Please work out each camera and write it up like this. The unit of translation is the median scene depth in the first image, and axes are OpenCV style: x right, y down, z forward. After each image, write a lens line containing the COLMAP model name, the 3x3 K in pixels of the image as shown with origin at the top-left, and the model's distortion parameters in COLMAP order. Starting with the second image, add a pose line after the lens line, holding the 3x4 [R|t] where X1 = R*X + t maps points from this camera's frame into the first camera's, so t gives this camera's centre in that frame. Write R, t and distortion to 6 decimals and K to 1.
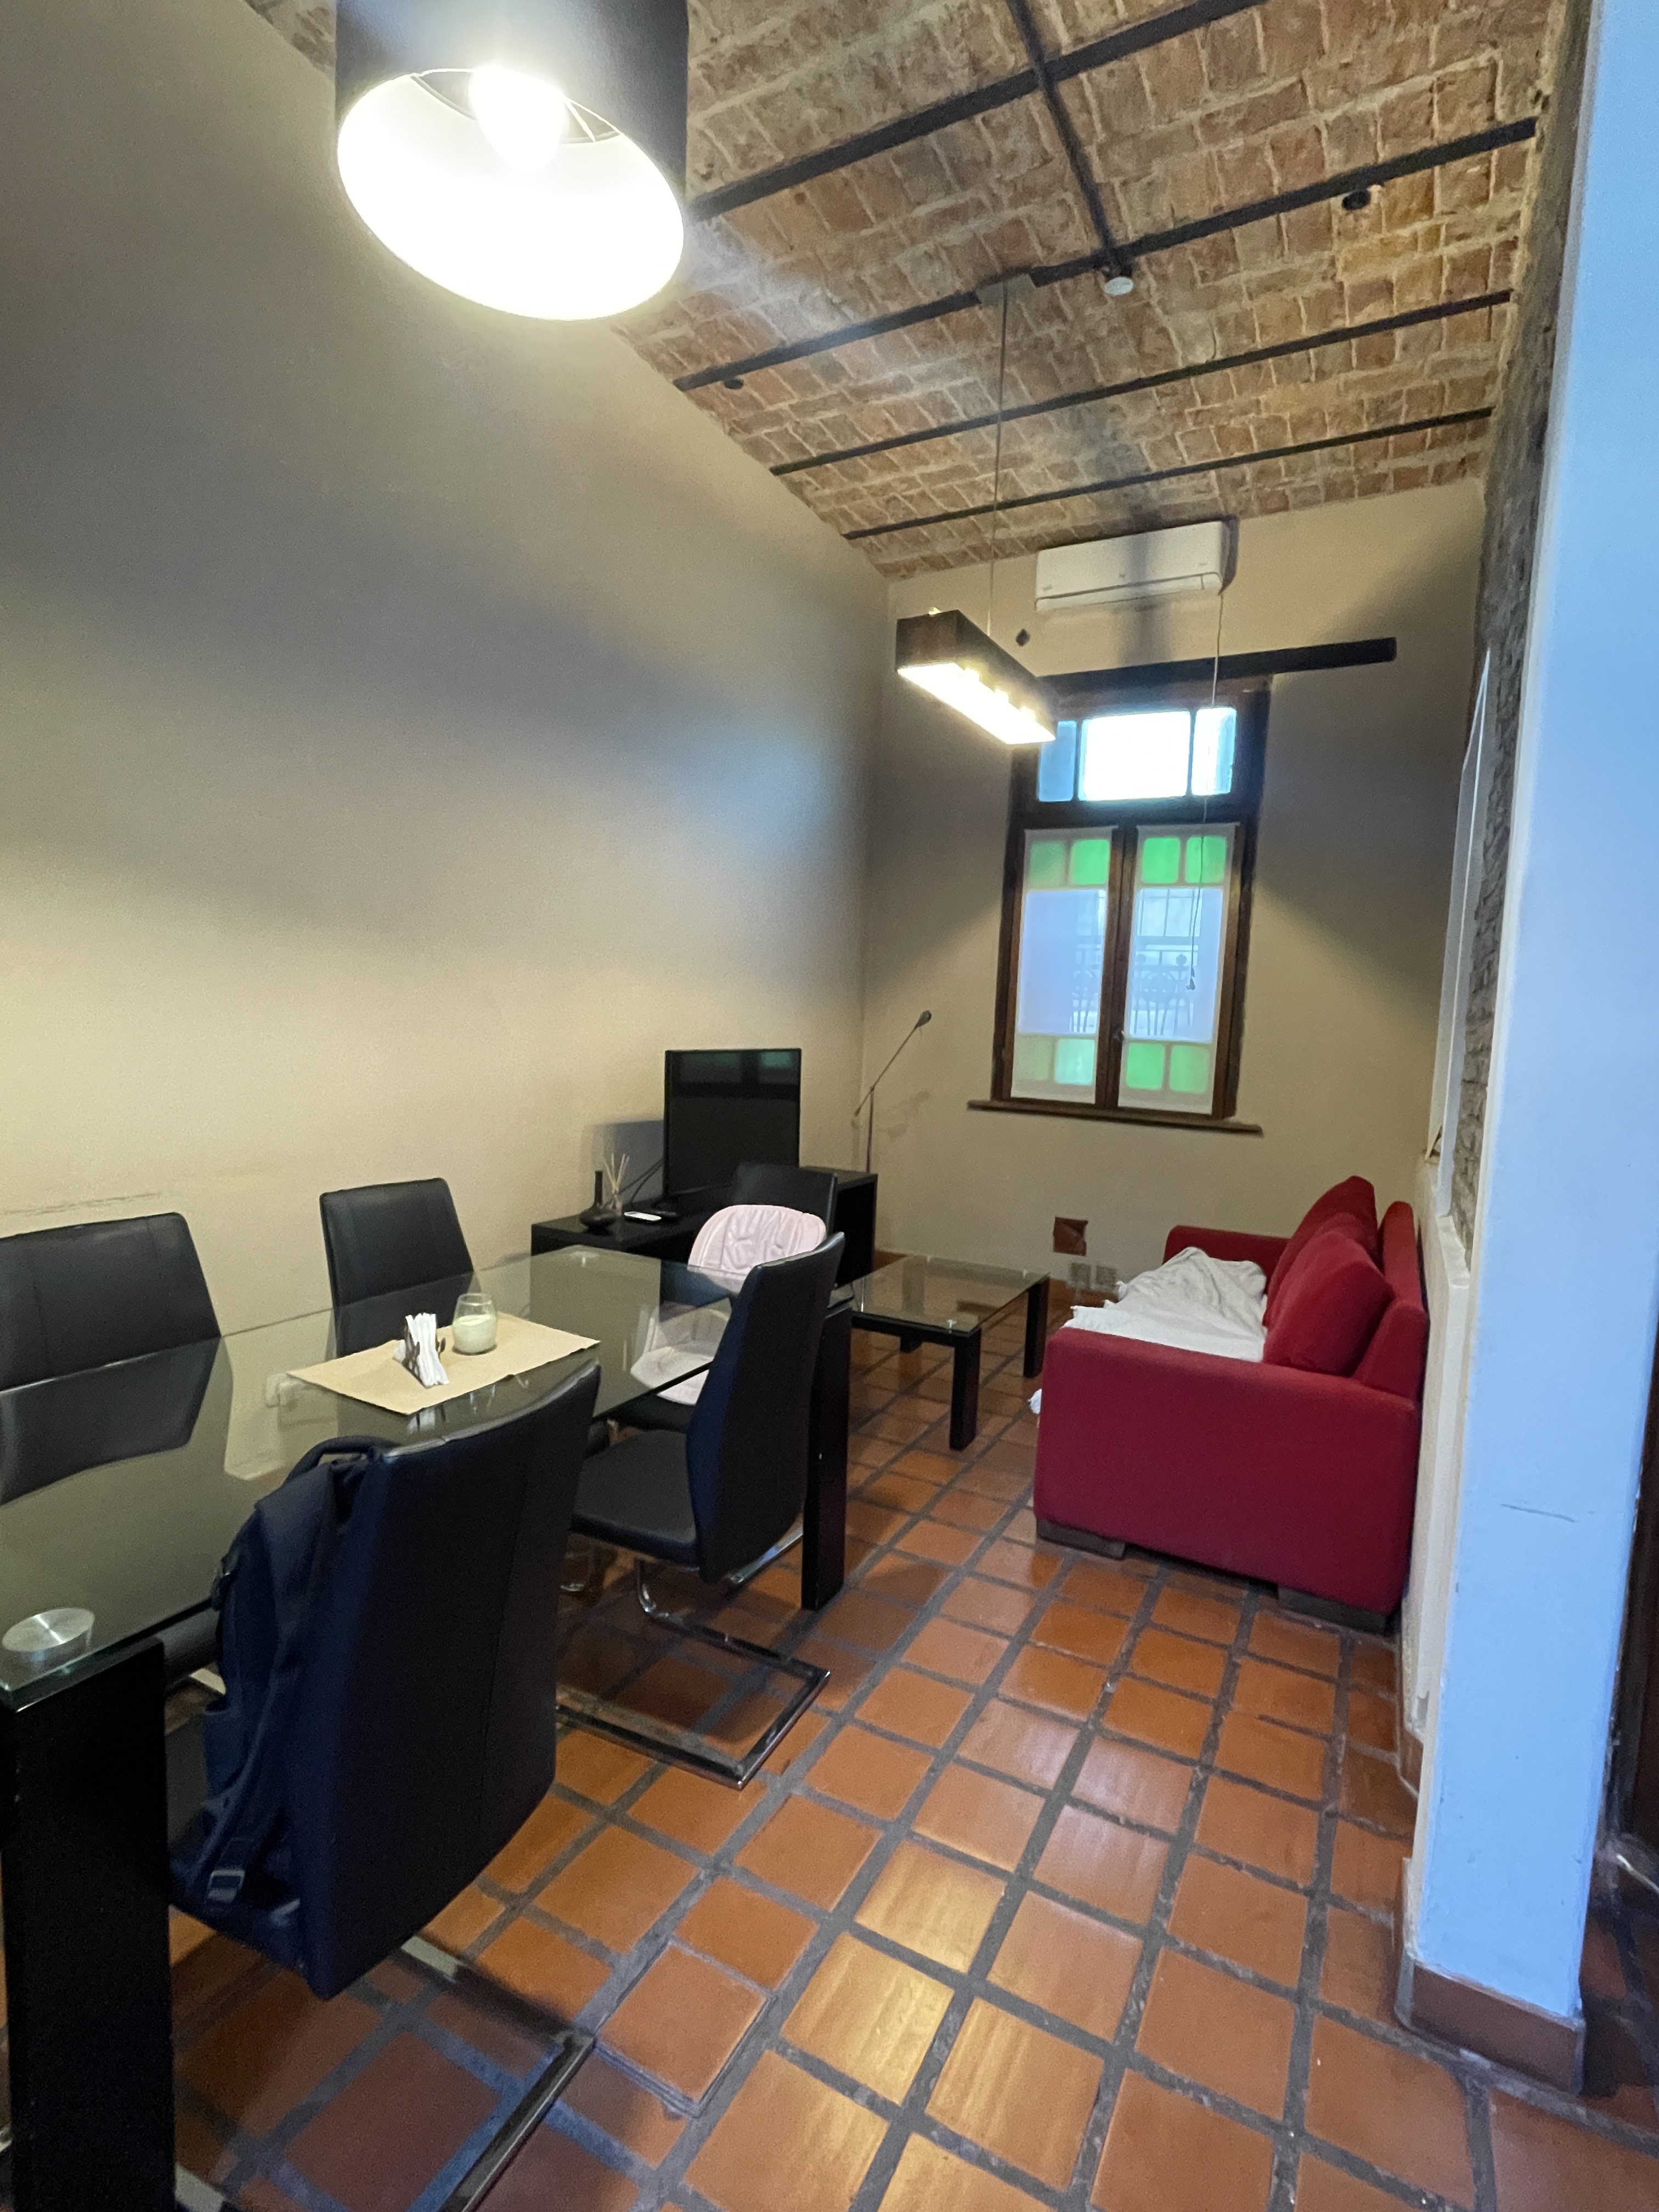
lens RADIAL K [[1062.5, 0, 835.9], [0, 1062.5, 1105.2], [0, 0, 1]] dist [0.001260, -0.000318]
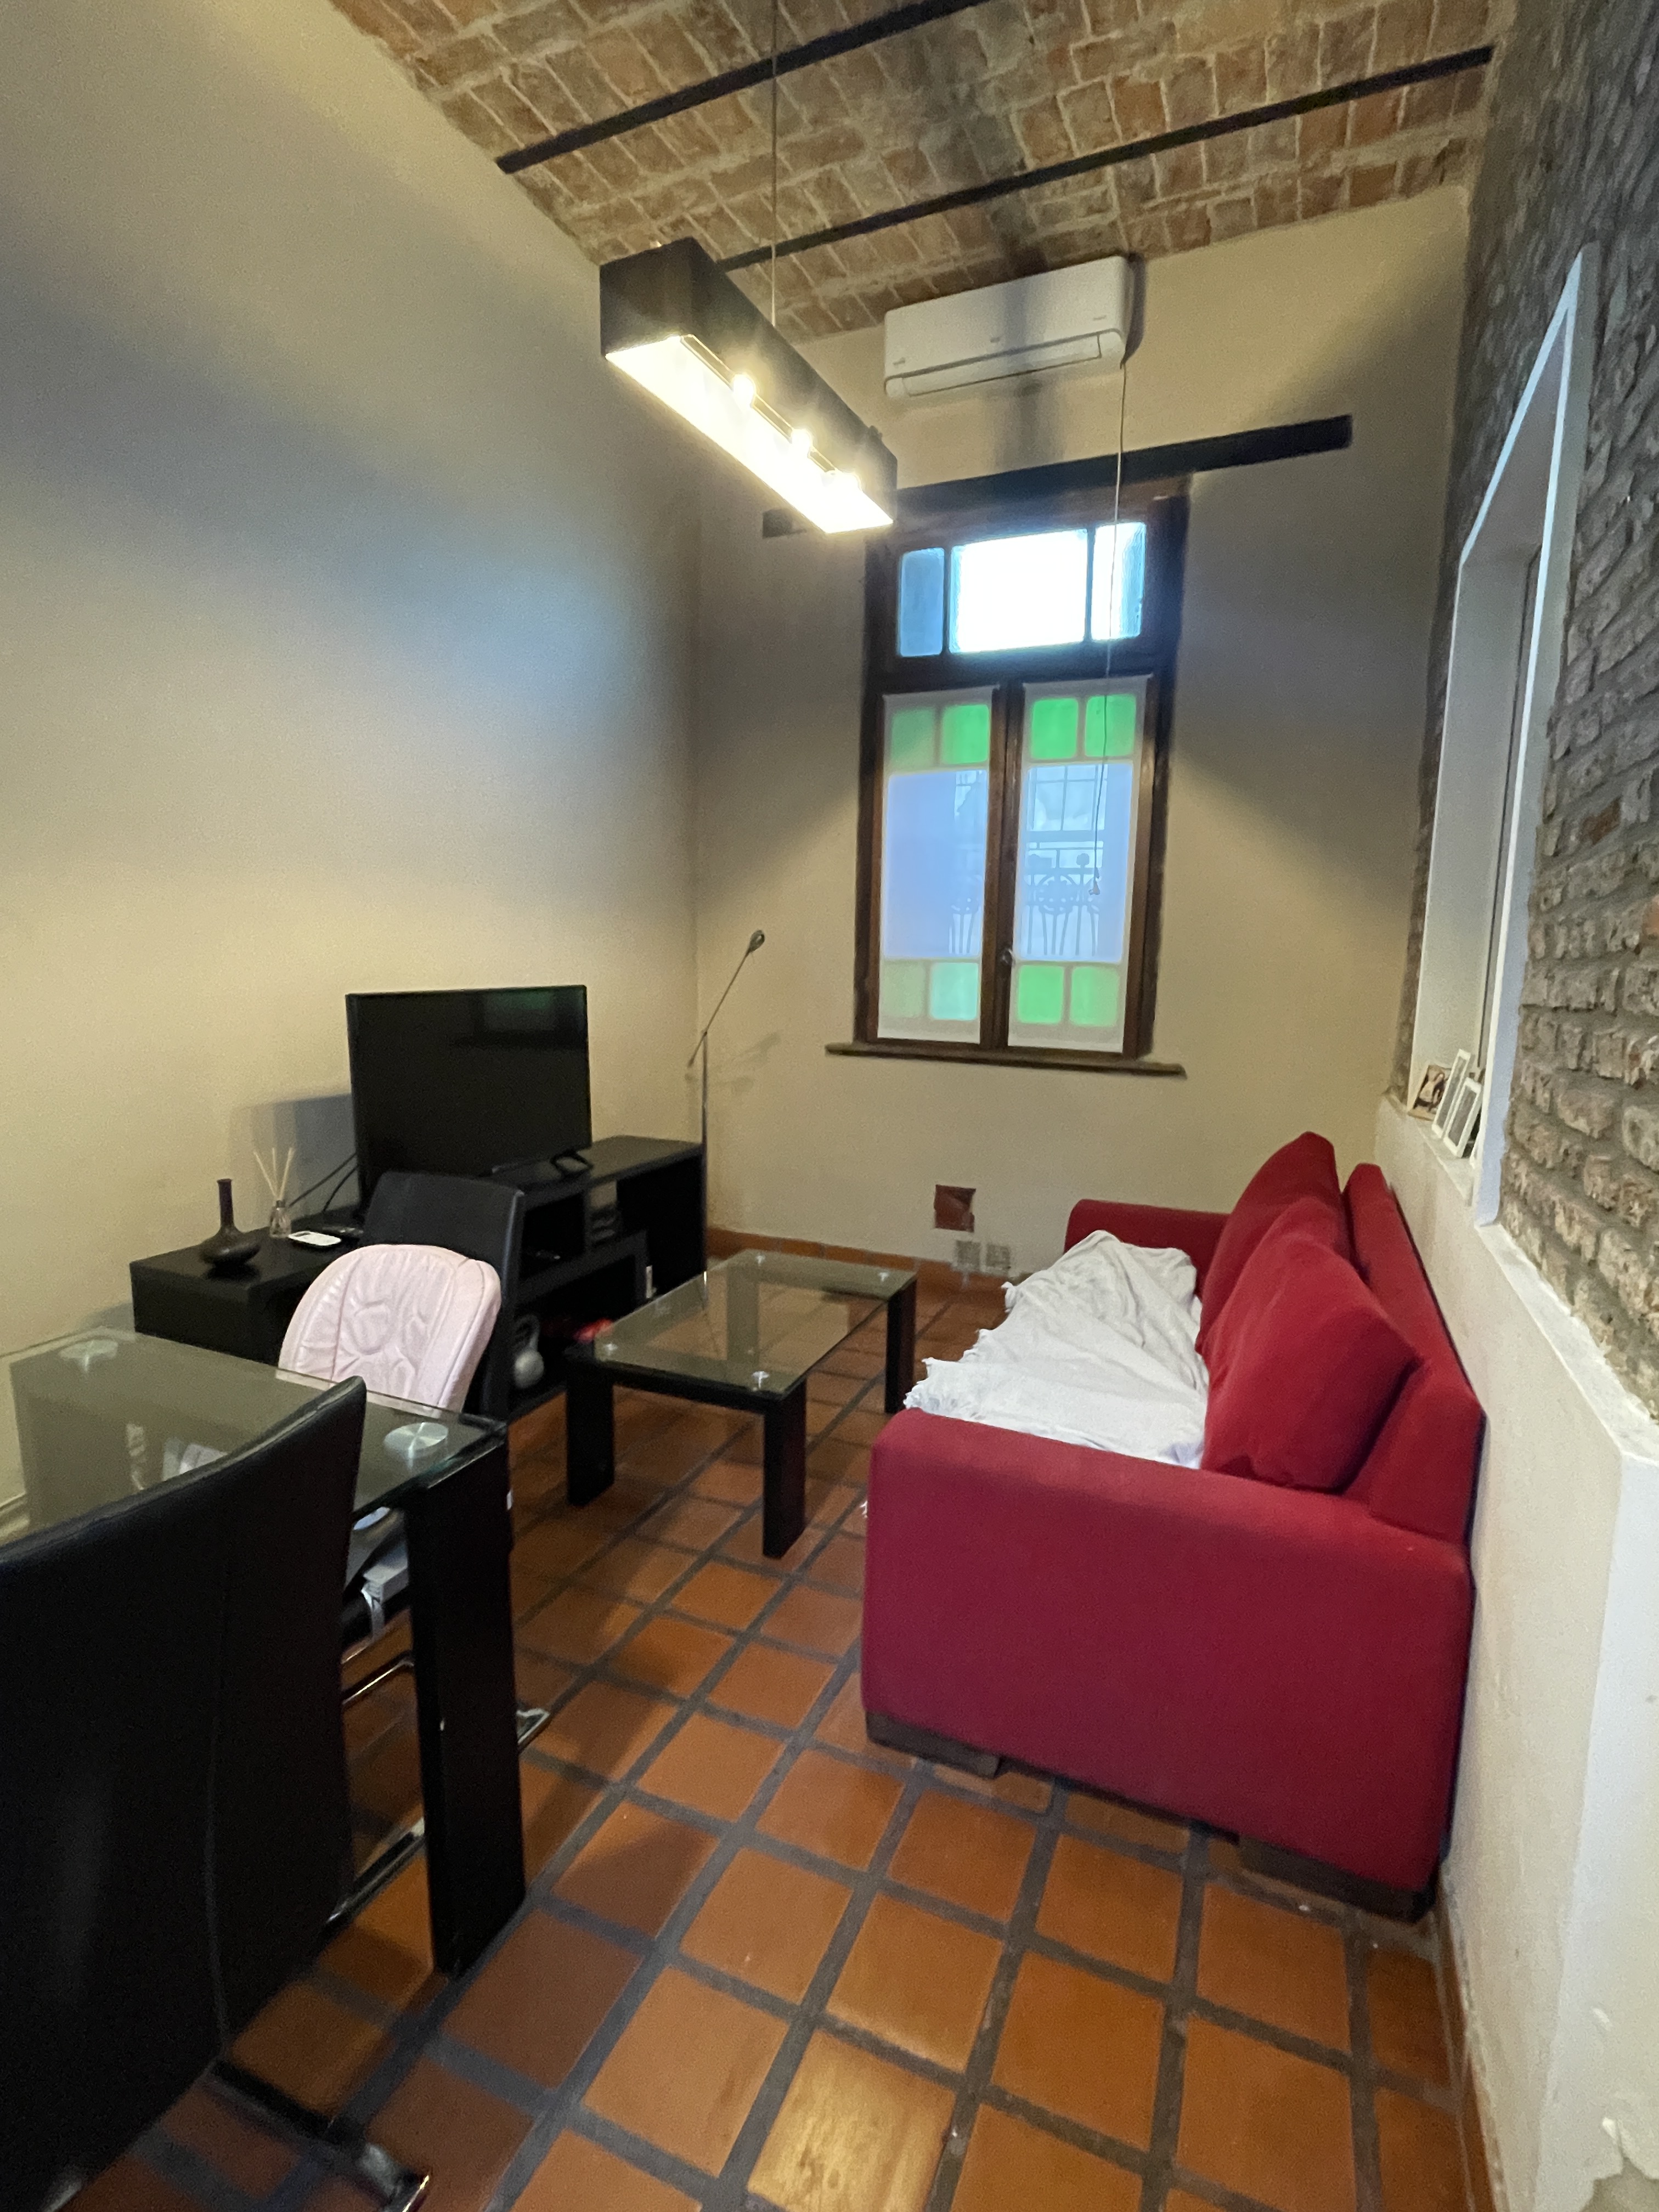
lens RADIAL K [[1062.5, 0, 833.4], [0, 1062.5, 1111.0], [0, 0, 1]] dist [0.001260, -0.000318]
pose [[0.996681, -0.039602, 0.071125, 0.090352], [0.034698, 0.997019, 0.068909, -0.011542], [-0.073642, -0.066212, 0.995084, 0.252437]]
